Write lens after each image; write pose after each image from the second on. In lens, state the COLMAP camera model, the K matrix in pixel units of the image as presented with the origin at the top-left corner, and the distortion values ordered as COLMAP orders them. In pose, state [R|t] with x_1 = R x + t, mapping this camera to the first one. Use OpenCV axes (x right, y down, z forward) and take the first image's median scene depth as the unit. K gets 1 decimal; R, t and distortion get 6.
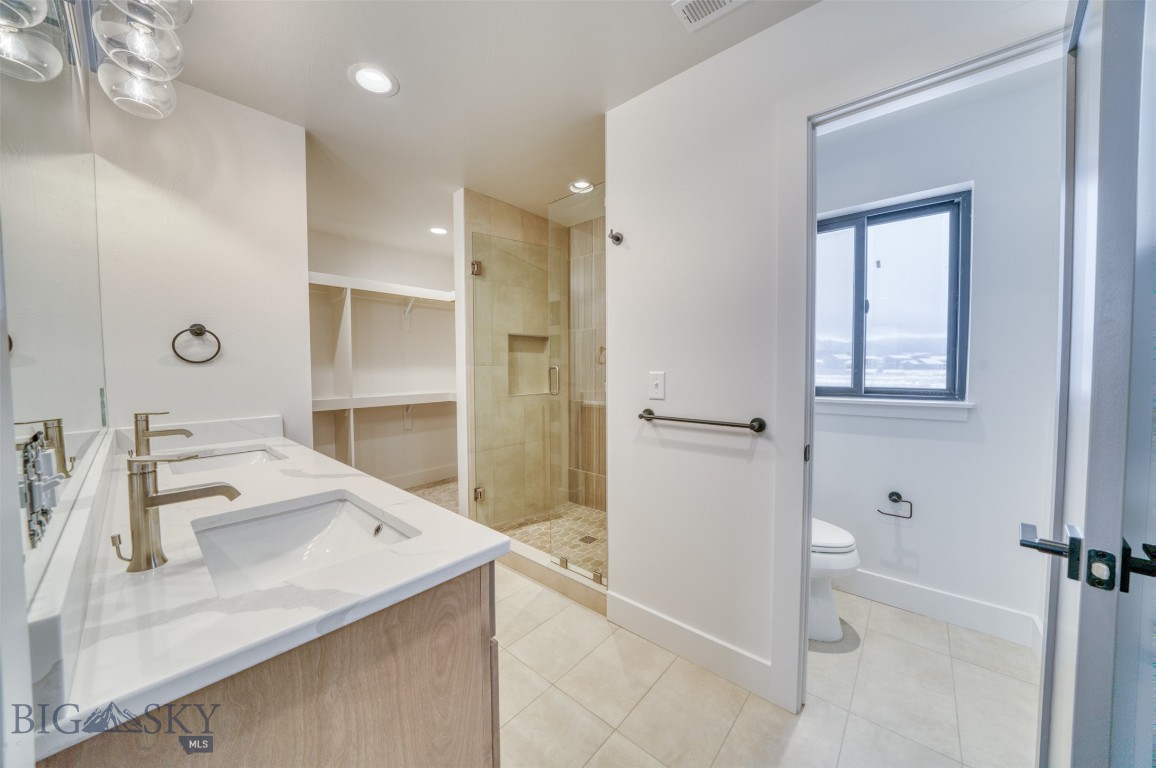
lens RADIAL K [[392.4, 0, 581.9], [0, 392.4, 381.1], [0, 0, 1]] dist [0.000150, 0.000079]
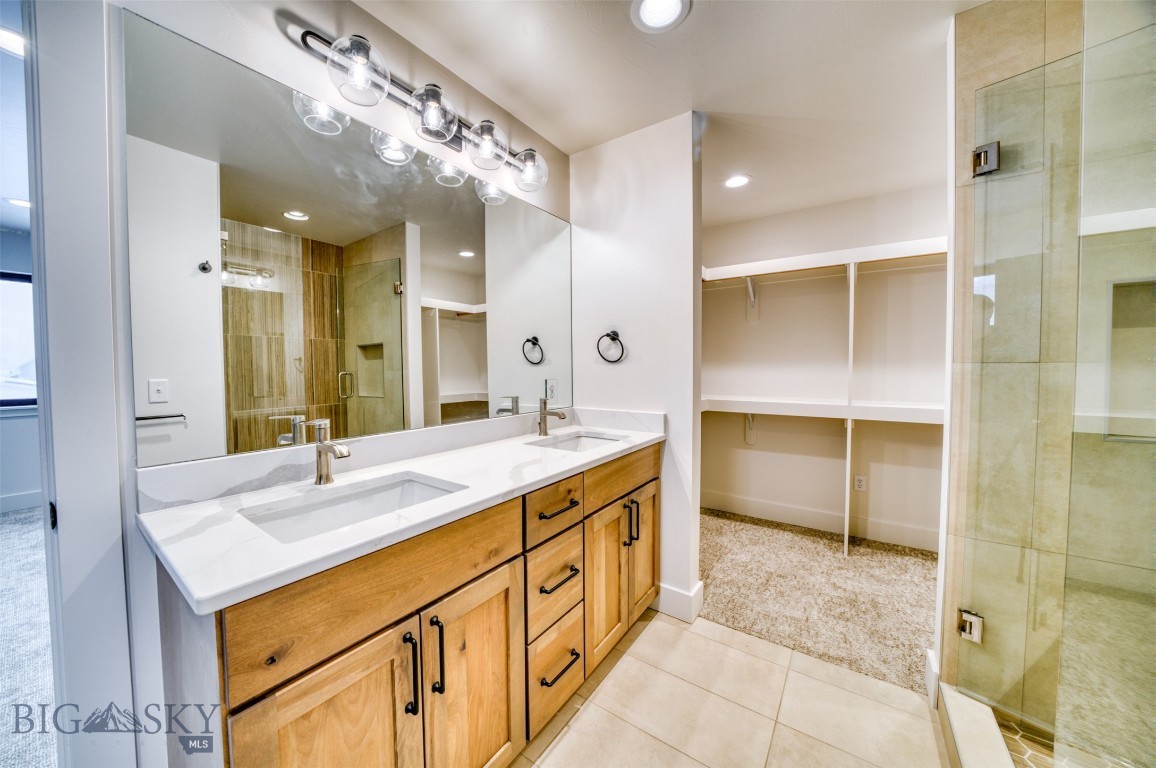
lens RADIAL K [[399.8, 0, 574.3], [0, 399.8, 382.2], [0, 0, 1]] dist [-0.013964, 0.000327]
pose [[0.088305, 0.042606, -0.995182, 0.177960], [-0.033278, 0.998653, 0.039802, -0.019252], [0.995537, 0.029603, 0.089604, 0.478141]]
